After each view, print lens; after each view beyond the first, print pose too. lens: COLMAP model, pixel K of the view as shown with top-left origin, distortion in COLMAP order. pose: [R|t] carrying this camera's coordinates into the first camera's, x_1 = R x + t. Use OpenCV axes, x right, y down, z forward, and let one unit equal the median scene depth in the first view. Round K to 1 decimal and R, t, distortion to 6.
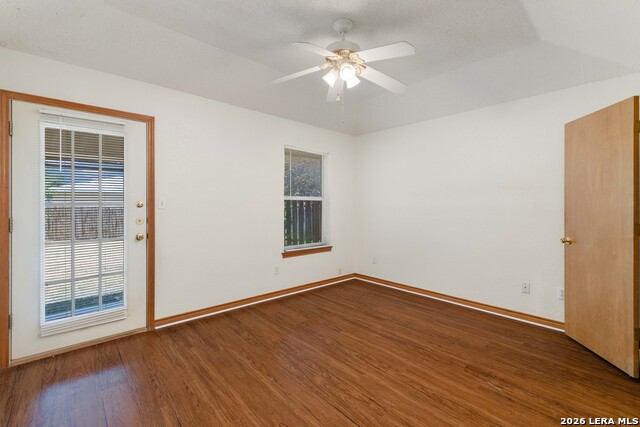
lens RADIAL K [[281.0, 0, 319.2], [0, 281.0, 207.2], [0, 0, 1]] dist [-0.001894, 0.000261]
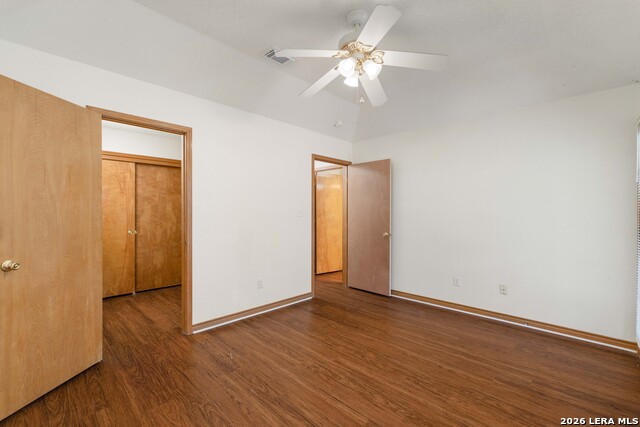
lens RADIAL K [[281.0, 0, 319.2], [0, 281.0, 207.2], [0, 0, 1]] dist [-0.001894, 0.000261]
pose [[-0.998034, -0.011785, -0.061553, 0.230890], [-0.011247, 0.999896, -0.009068, -0.014258], [0.061654, -0.008358, -0.998063, 1.661516]]
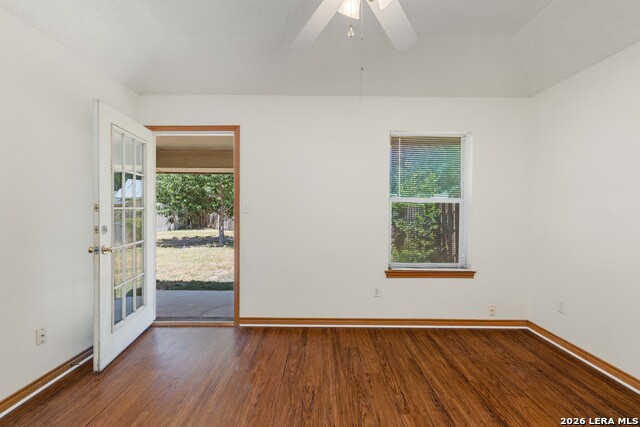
lens RADIAL K [[281.0, 0, 319.2], [0, 281.0, 207.2], [0, 0, 1]] dist [-0.001894, 0.000261]
pose [[0.740988, -0.003325, -0.671510, 0.366578], [-0.007128, 0.999892, -0.012817, -0.002630], [0.671481, 0.014284, 0.740884, 0.428451]]
